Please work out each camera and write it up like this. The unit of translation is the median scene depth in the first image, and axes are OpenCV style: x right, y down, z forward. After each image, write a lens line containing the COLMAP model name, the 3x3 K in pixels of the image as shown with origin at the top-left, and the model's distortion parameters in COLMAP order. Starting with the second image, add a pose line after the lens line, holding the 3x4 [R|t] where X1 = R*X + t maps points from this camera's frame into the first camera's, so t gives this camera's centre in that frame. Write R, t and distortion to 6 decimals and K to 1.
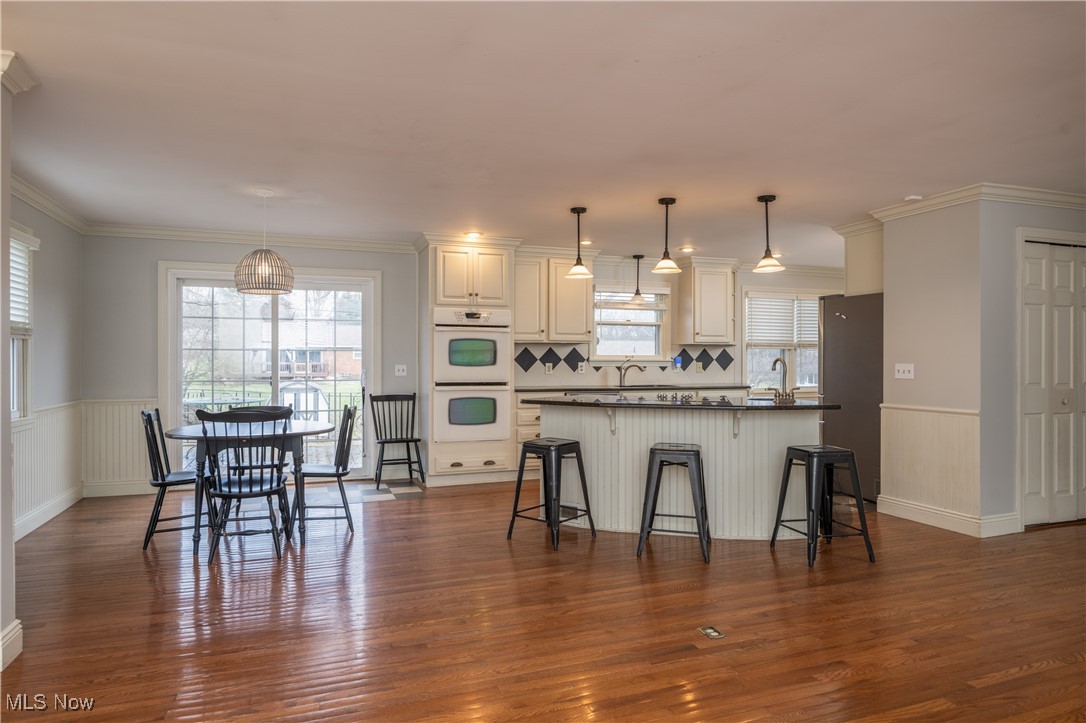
lens RADIAL K [[648.6, 0, 544.5], [0, 648.6, 365.5], [0, 0, 1]] dist [0.001724, -0.000163]
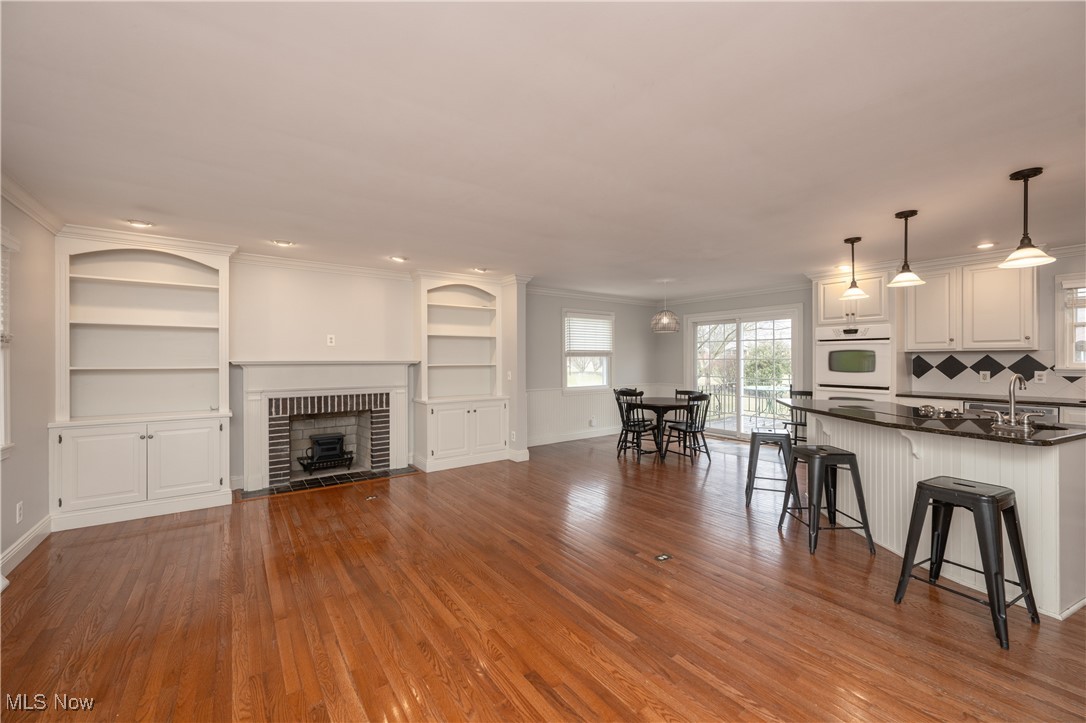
lens RADIAL K [[428.5, 0, 543.3], [0, 428.5, 358.5], [0, 0, 1]] dist [-0.001525, 0.000097]
pose [[0.276227, -0.004516, -0.961082, 0.510326], [-0.008490, 0.999938, -0.007139, -0.014311], [0.961055, 0.010132, 0.276172, 0.211729]]
